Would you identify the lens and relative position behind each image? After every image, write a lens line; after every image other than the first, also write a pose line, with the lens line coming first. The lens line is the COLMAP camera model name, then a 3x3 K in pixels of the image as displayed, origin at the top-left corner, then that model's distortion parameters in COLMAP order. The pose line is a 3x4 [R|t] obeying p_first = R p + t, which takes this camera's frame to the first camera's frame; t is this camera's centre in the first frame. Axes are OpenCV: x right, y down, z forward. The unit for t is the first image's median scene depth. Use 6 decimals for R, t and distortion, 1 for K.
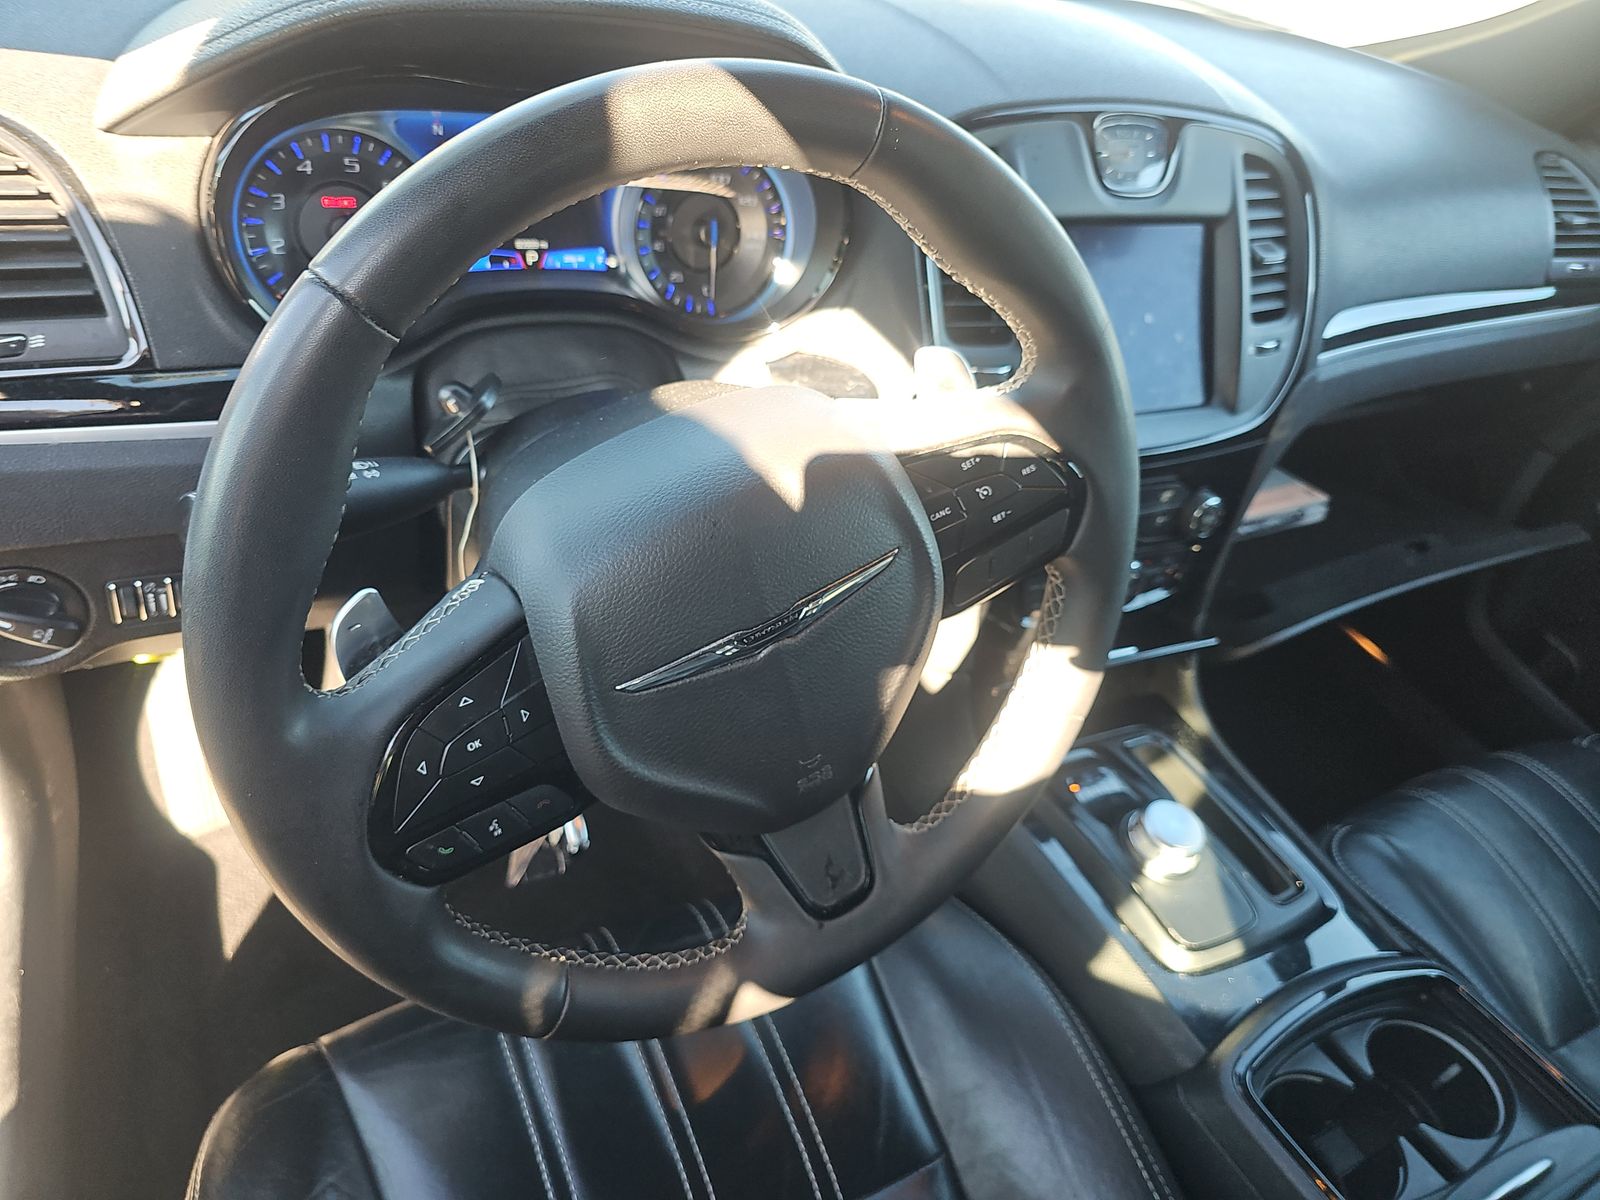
lens RADIAL K [[1066.7, 0, 773.6], [0, 1066.7, 654.4], [0, 0, 1]] dist [-0.028344, -0.012538]
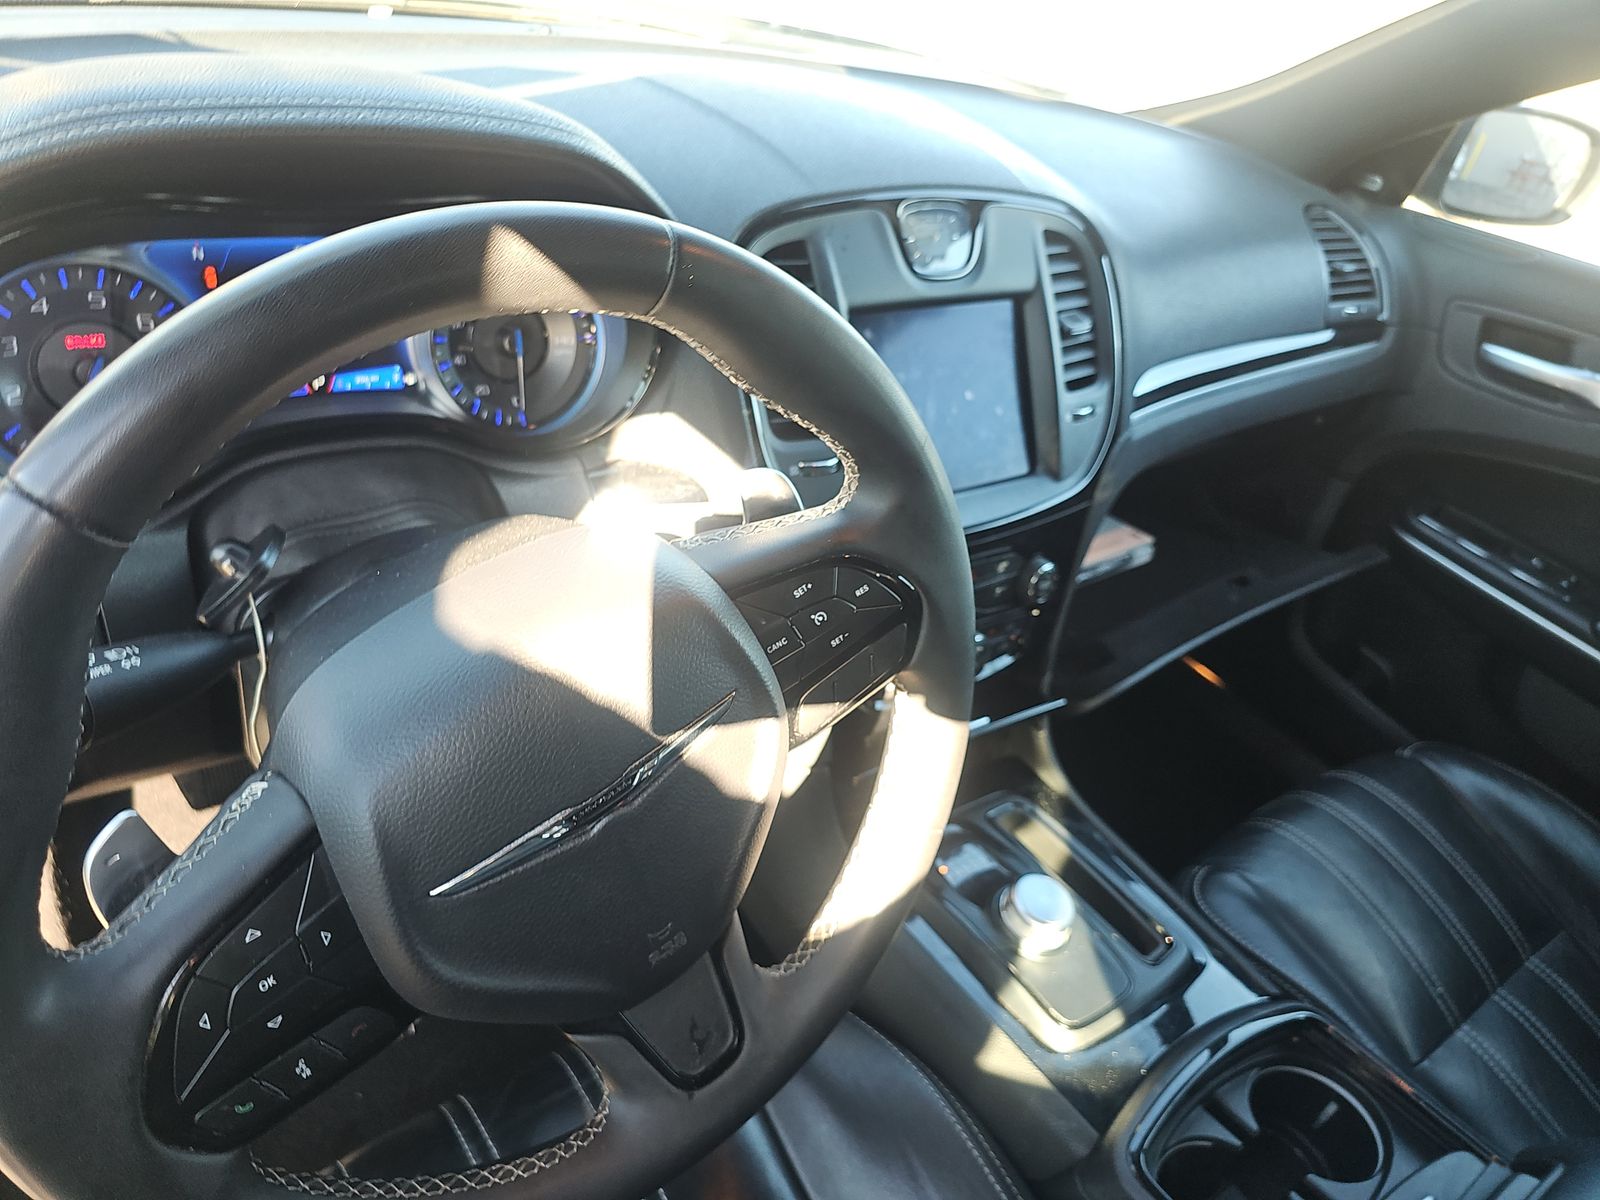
lens RADIAL K [[1054.8, 0, 800.7], [0, 1054.8, 629.0], [0, 0, 1]] dist [-0.020994, -0.022733]
pose [[0.984625, -0.086621, 0.151695, 0.025684], [0.094017, 0.994673, -0.042268, -0.073668], [-0.147225, 0.055880, 0.987523, 0.045327]]
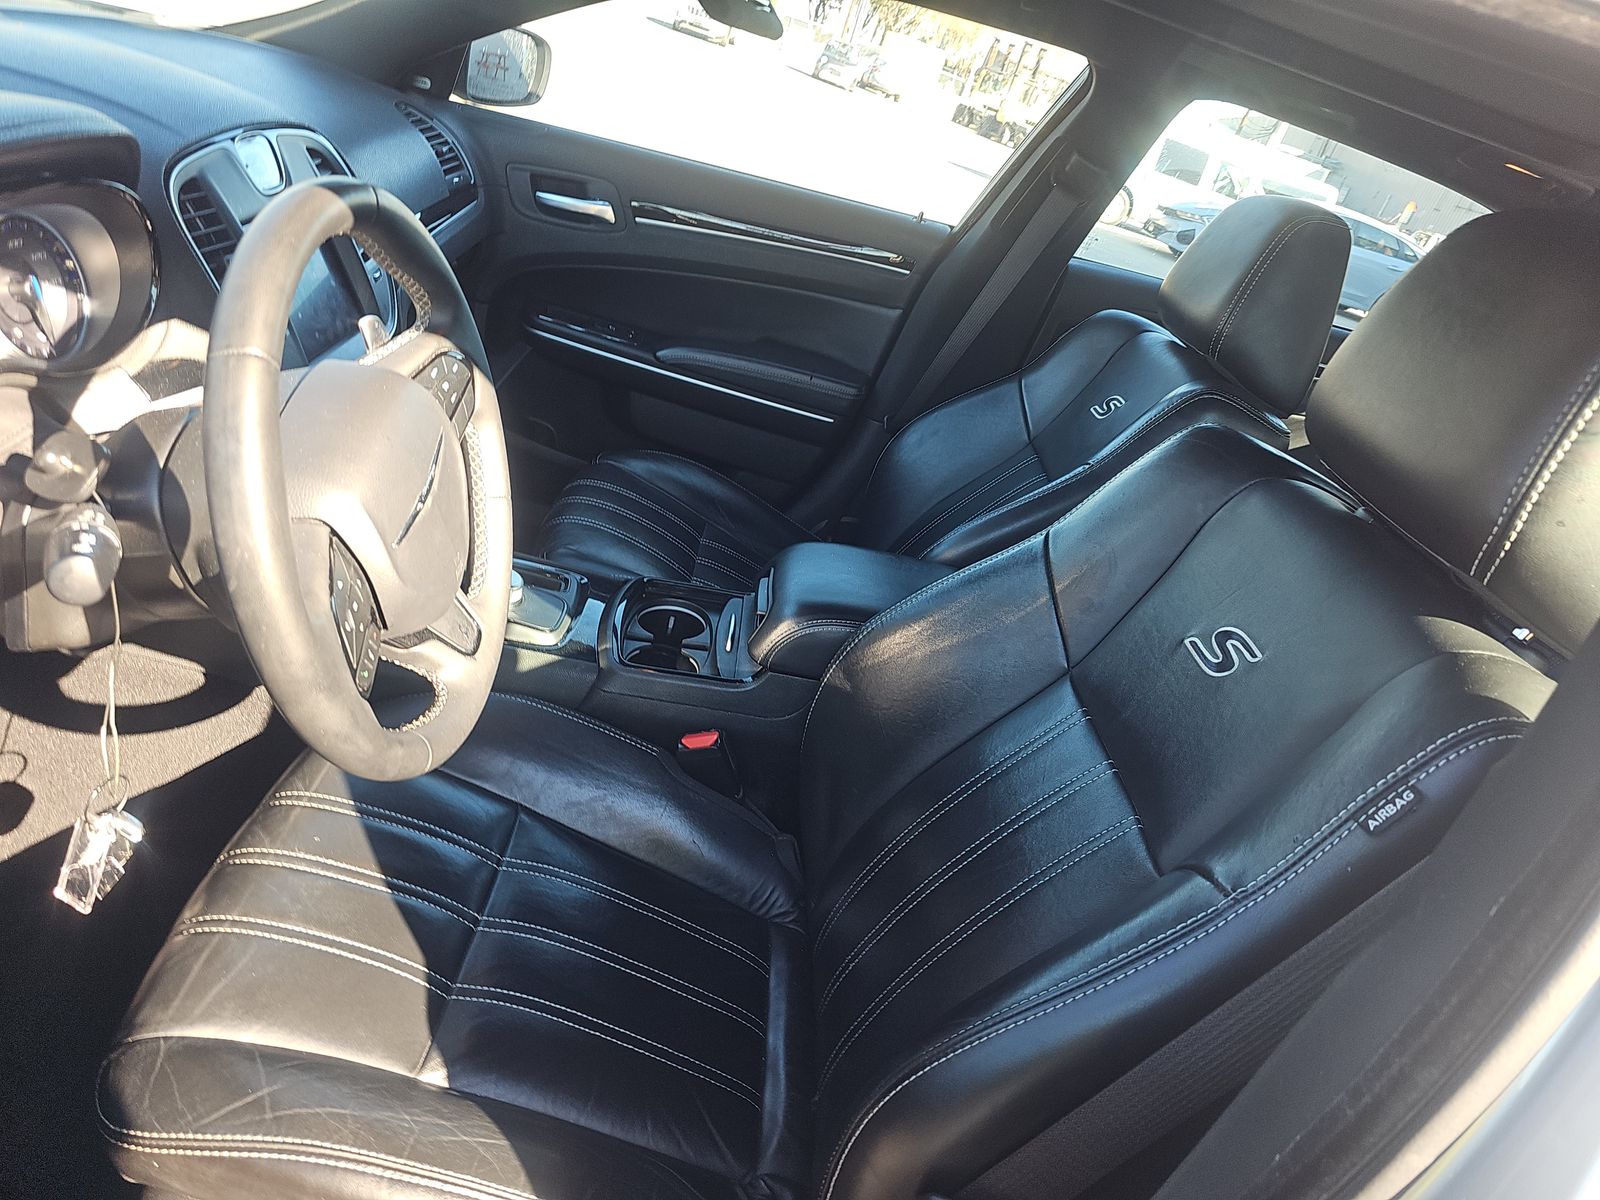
lens RADIAL K [[1054.8, 0, 800.7], [0, 1054.8, 629.0], [0, 0, 1]] dist [-0.020994, -0.022733]
pose [[0.453822, -0.454888, 0.766239, -0.704423], [0.392834, 0.873951, 0.286167, -0.046043], [-0.799829, 0.171136, 0.575314, -0.277110]]
